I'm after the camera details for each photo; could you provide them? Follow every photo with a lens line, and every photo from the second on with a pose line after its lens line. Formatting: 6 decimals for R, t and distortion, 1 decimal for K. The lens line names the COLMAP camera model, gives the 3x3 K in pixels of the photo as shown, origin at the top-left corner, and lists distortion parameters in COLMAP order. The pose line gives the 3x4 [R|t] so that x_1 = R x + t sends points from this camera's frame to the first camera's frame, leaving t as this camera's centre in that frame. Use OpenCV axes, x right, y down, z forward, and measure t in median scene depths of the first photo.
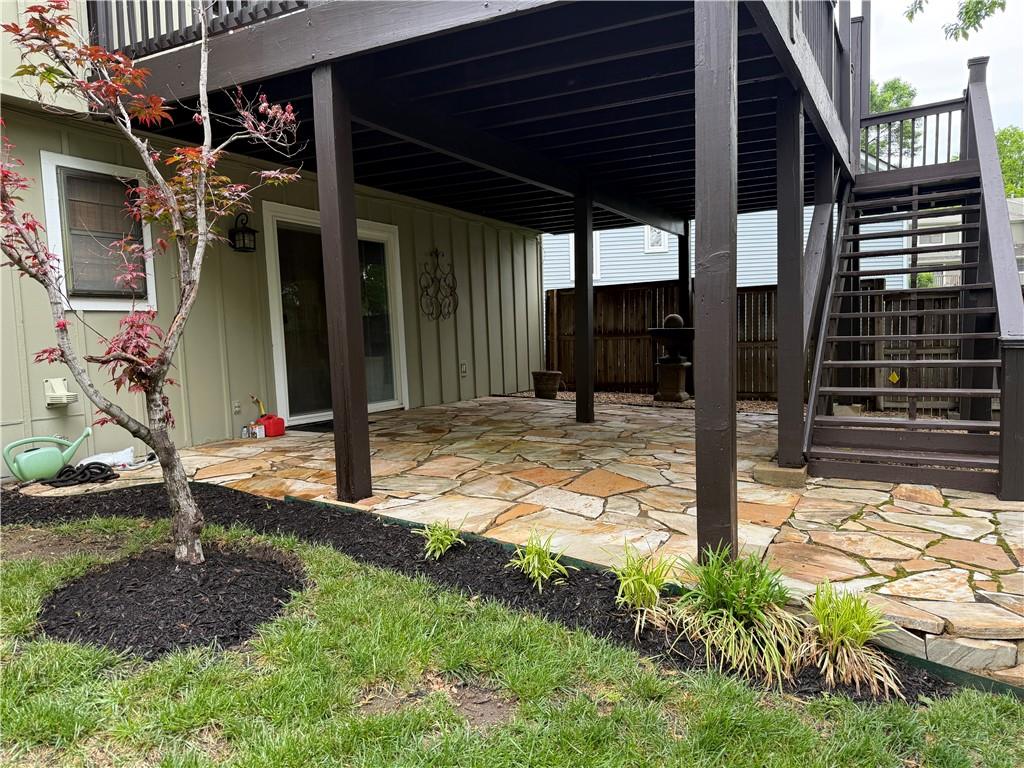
lens RADIAL K [[706.9, 0, 519.4], [0, 706.9, 381.6], [0, 0, 1]] dist [0.005611, -0.001762]
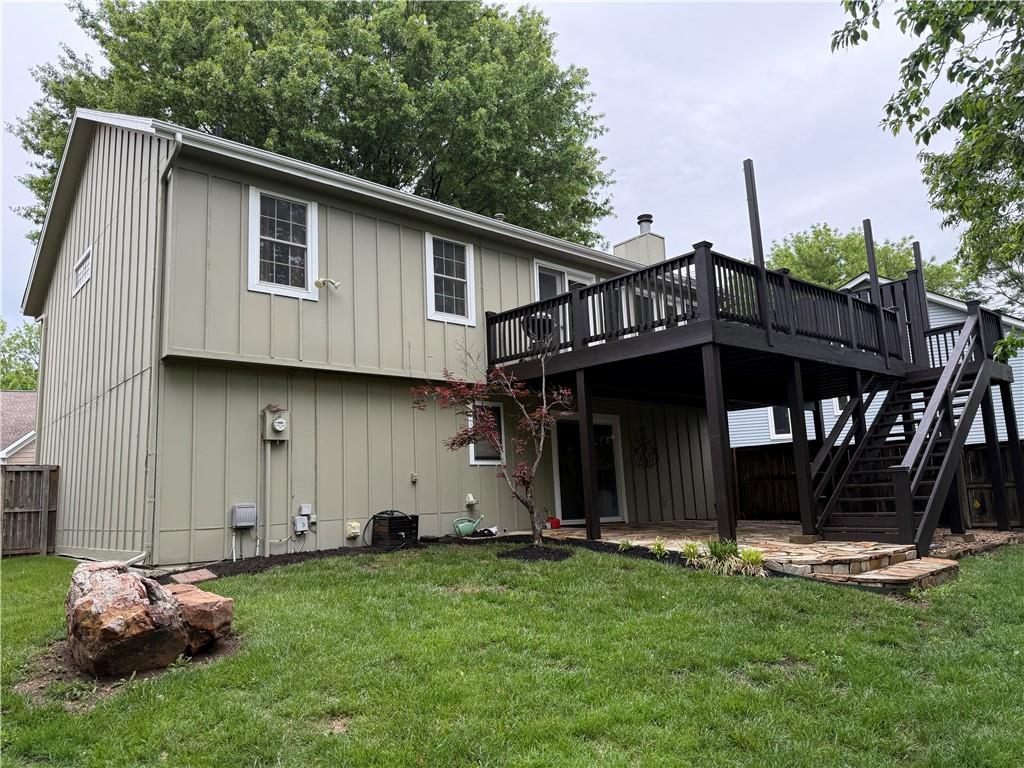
lens RADIAL K [[706.9, 0, 513.6], [0, 706.9, 380.4], [0, 0, 1]] dist [0.005611, -0.001762]
pose [[0.939182, -0.064919, -0.337228, 0.203886], [-0.012953, 0.974575, -0.223686, 0.104043], [0.343176, 0.214450, 0.914463, -0.806000]]
